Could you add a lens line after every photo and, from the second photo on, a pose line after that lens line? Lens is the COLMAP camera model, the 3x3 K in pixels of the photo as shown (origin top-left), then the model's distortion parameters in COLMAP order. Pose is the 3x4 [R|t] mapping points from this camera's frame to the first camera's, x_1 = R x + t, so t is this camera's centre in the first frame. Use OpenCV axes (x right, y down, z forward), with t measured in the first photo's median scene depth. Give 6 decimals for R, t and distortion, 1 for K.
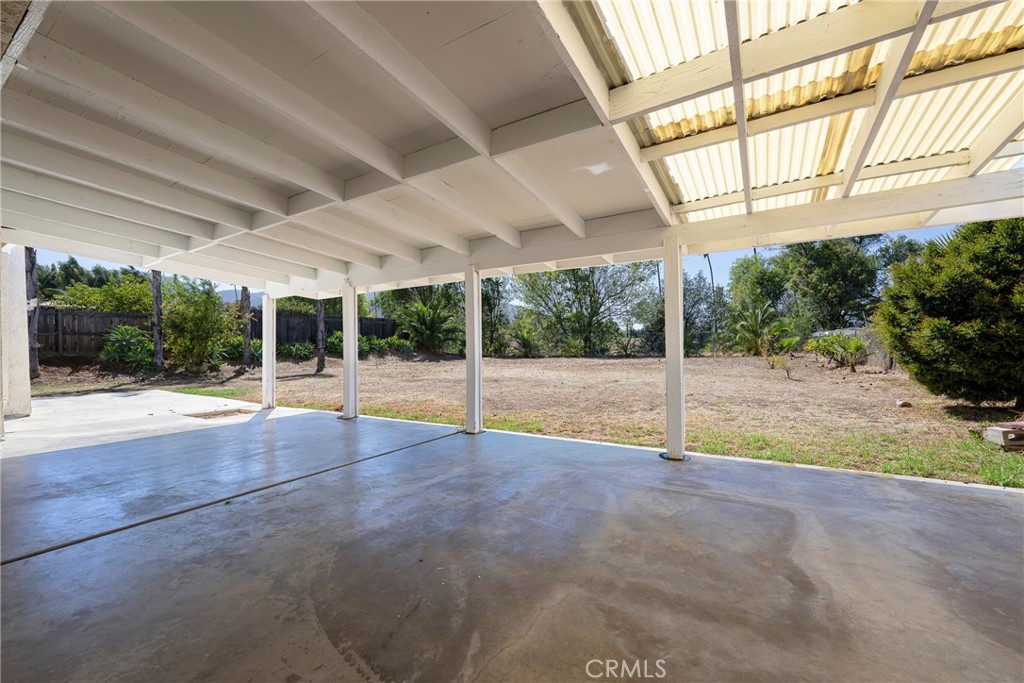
lens RADIAL K [[408.4, 0, 514.7], [0, 408.4, 342.2], [0, 0, 1]] dist [0.000078, 0.000323]
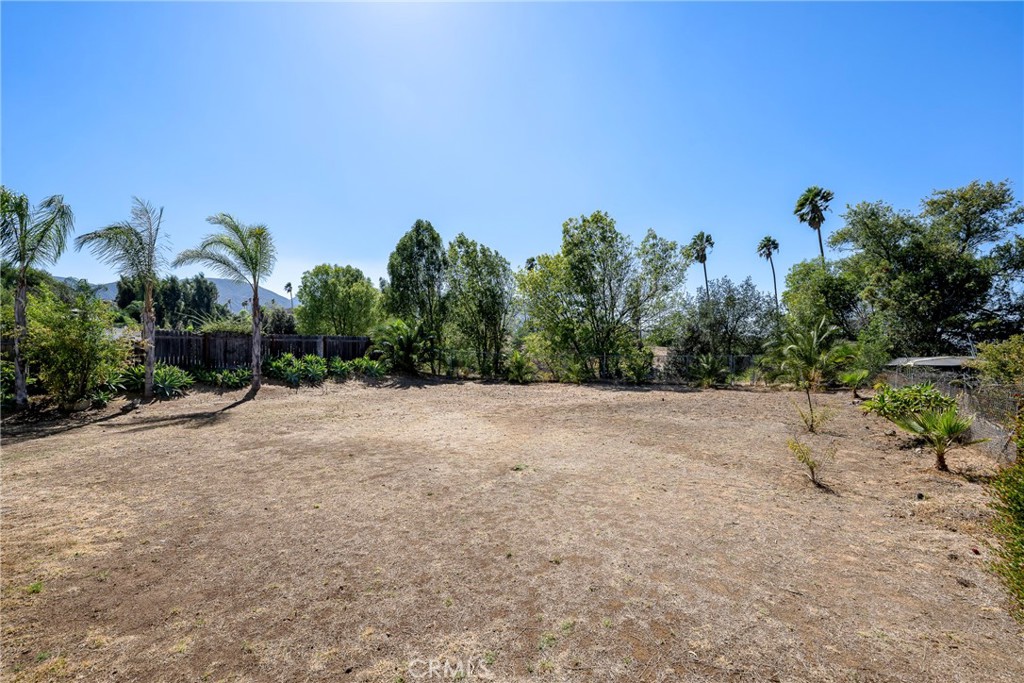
lens RADIAL K [[408.4, 0, 509.8], [0, 408.4, 349.7], [0, 0, 1]] dist [0.000078, 0.000323]
pose [[0.990506, 0.014288, -0.136723, 0.123400], [-0.013458, 0.999885, 0.006992, -0.035826], [0.136807, -0.005086, 0.990585, 0.144018]]
